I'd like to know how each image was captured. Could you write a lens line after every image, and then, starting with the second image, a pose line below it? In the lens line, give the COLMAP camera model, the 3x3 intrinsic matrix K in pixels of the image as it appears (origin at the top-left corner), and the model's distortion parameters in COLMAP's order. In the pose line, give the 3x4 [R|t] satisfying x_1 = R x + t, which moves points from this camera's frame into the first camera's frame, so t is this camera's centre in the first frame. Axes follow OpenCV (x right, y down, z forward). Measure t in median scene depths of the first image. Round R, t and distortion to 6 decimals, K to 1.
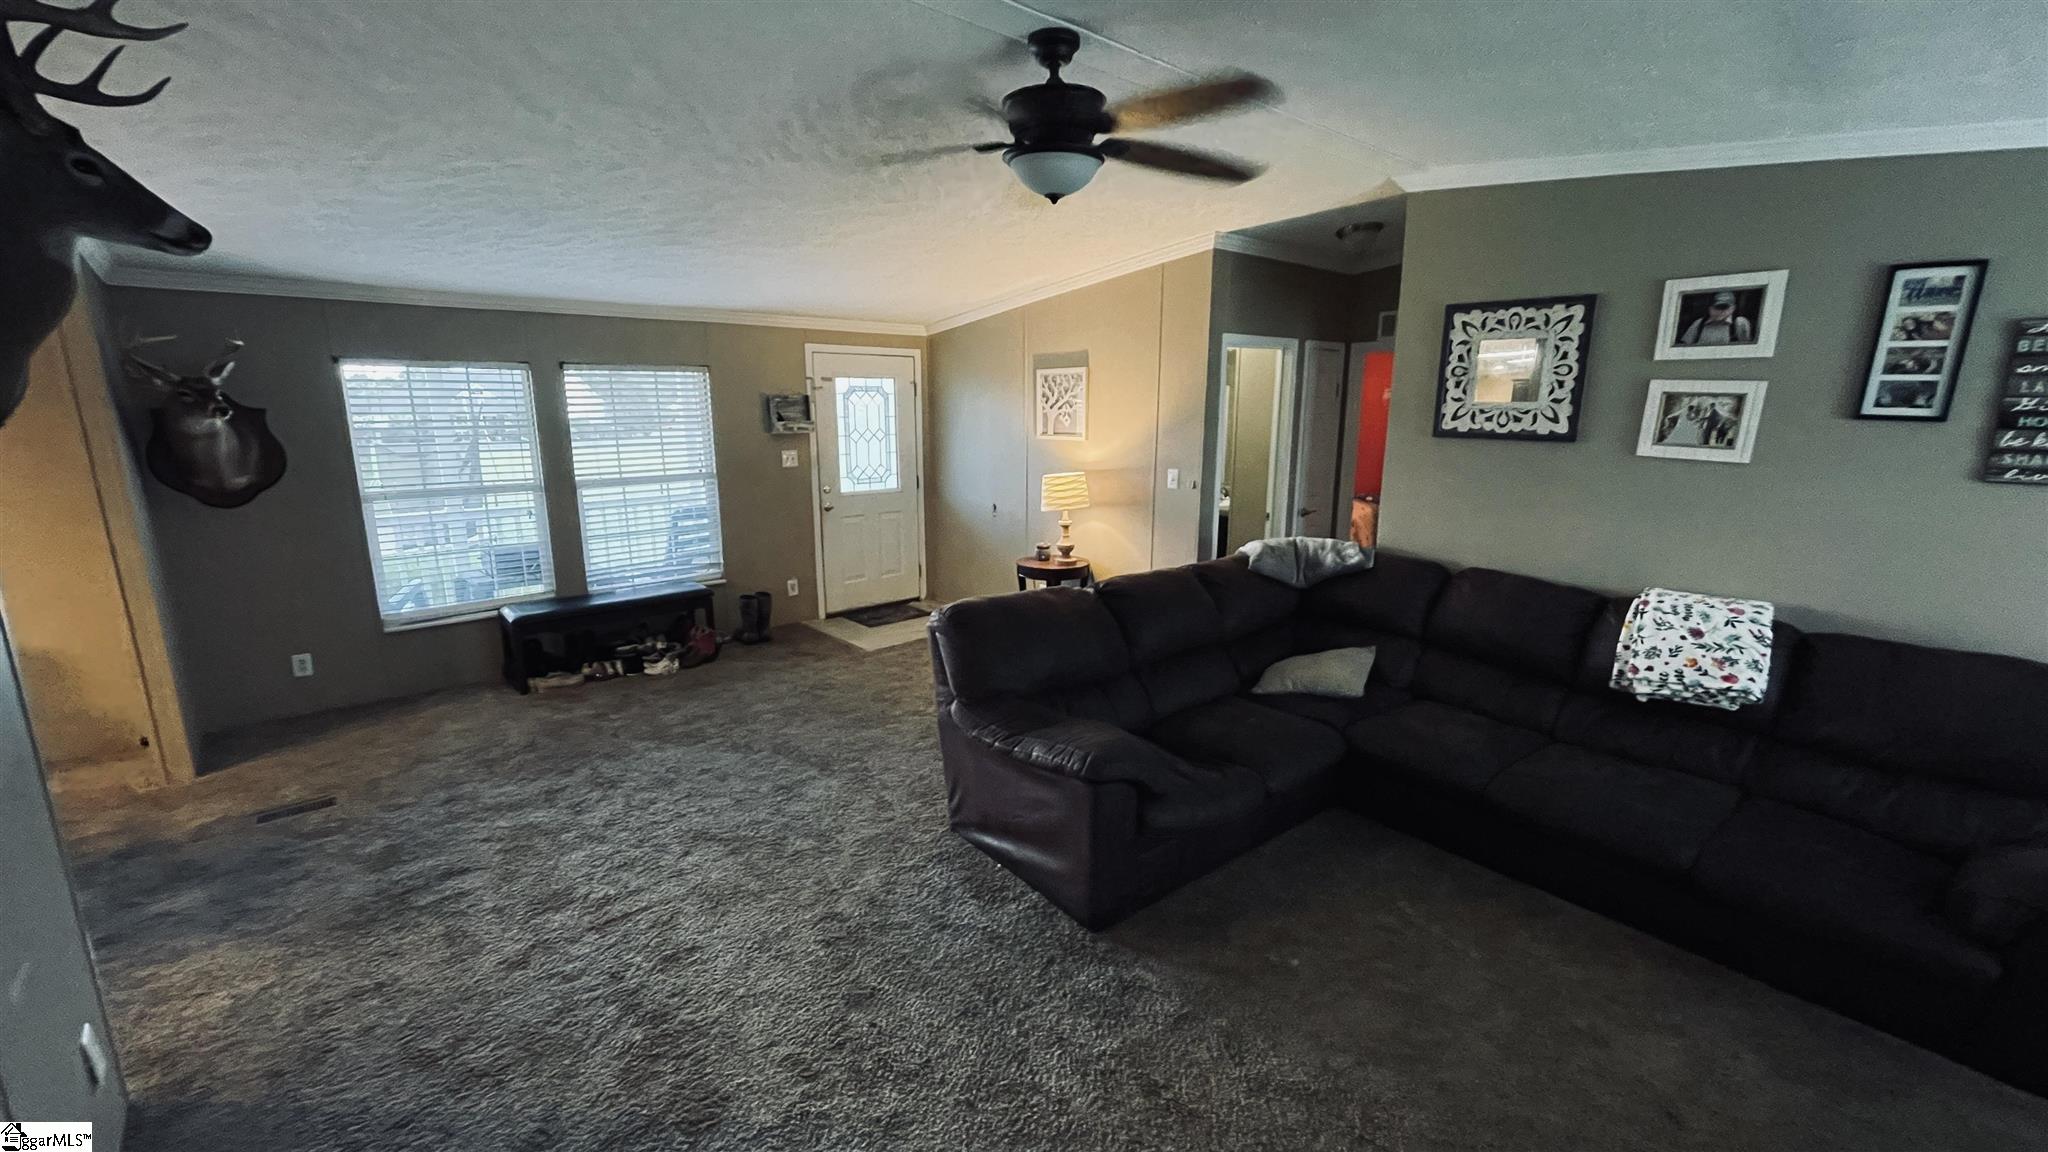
lens RADIAL K [[826.0, 0, 1026.5], [0, 826.0, 580.1], [0, 0, 1]] dist [0.001547, 0.000597]
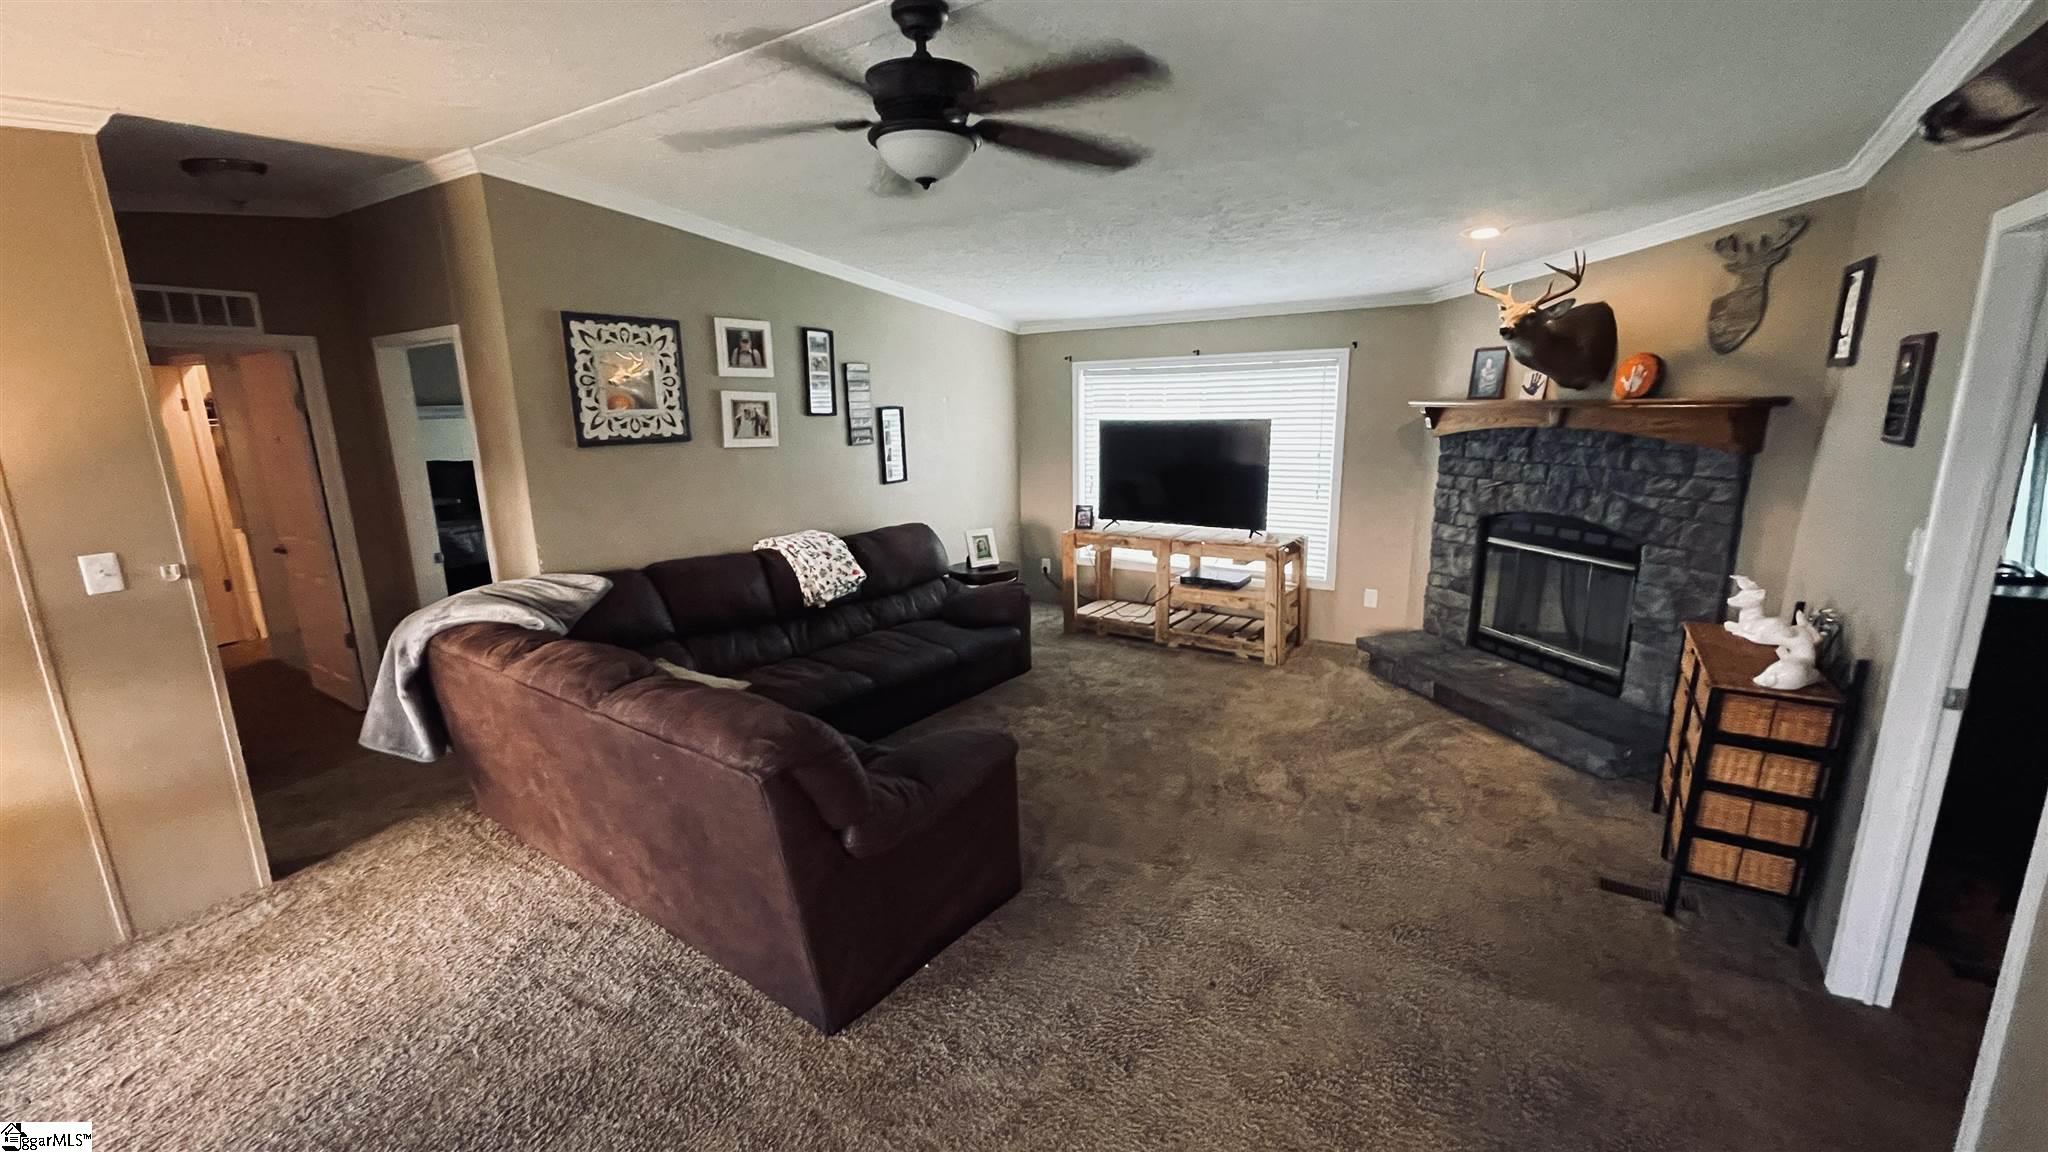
lens RADIAL K [[826.0, 0, 1030.7], [0, 826.0, 580.8], [0, 0, 1]] dist [0.001547, 0.000597]
pose [[-0.270384, -0.209730, 0.939631, -0.657059], [0.217059, 0.937575, 0.271731, -0.193917], [-0.937965, 0.277427, -0.207981, 0.830903]]
